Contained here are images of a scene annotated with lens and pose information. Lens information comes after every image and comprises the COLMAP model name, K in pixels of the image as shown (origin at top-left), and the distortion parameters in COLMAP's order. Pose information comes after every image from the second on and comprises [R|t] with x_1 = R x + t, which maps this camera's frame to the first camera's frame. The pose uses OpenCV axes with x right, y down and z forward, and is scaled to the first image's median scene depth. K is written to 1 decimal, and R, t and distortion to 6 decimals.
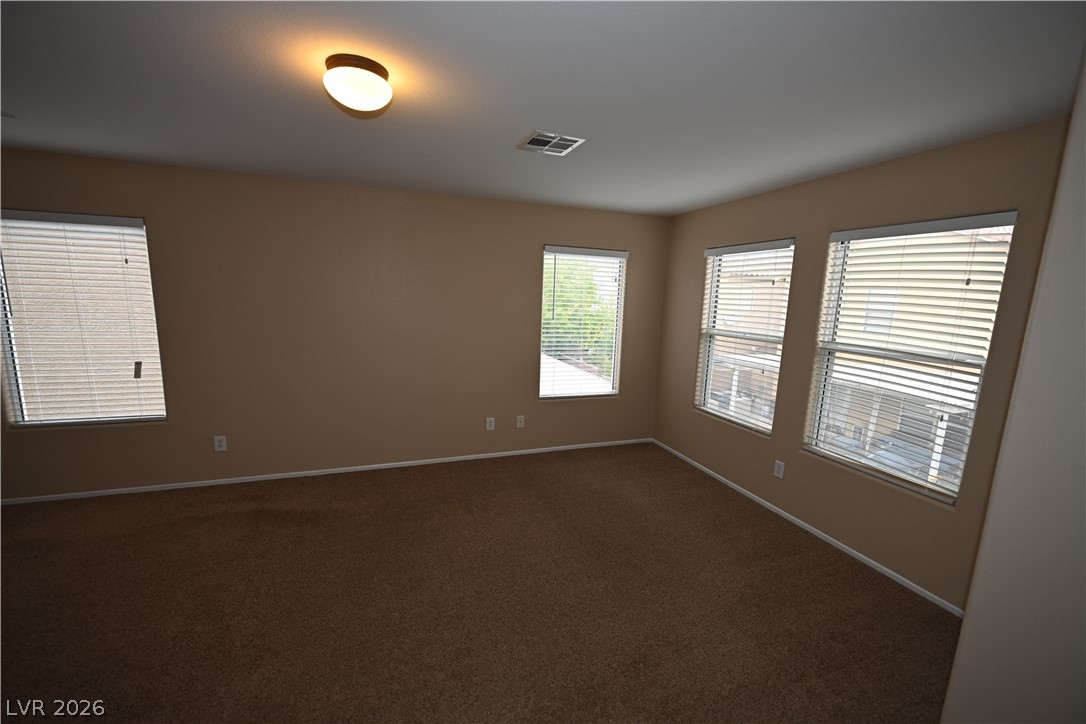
lens RADIAL K [[429.9, 0, 536.2], [0, 429.9, 365.7], [0, 0, 1]] dist [0.002767, -0.000413]
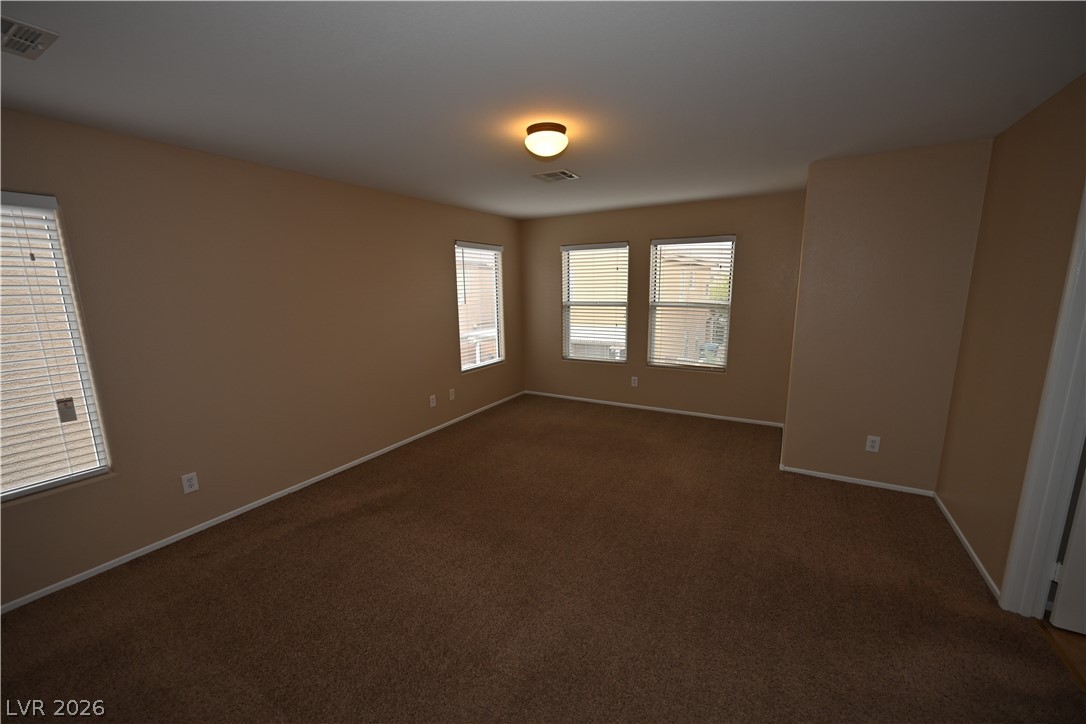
lens RADIAL K [[429.9, 0, 542.2], [0, 429.9, 360.8], [0, 0, 1]] dist [0.002767, -0.000413]
pose [[0.757774, -0.156078, 0.633576, -0.686533], [0.143342, 0.987071, 0.071719, -0.007815], [-0.636579, 0.036471, 0.770349, -0.047911]]
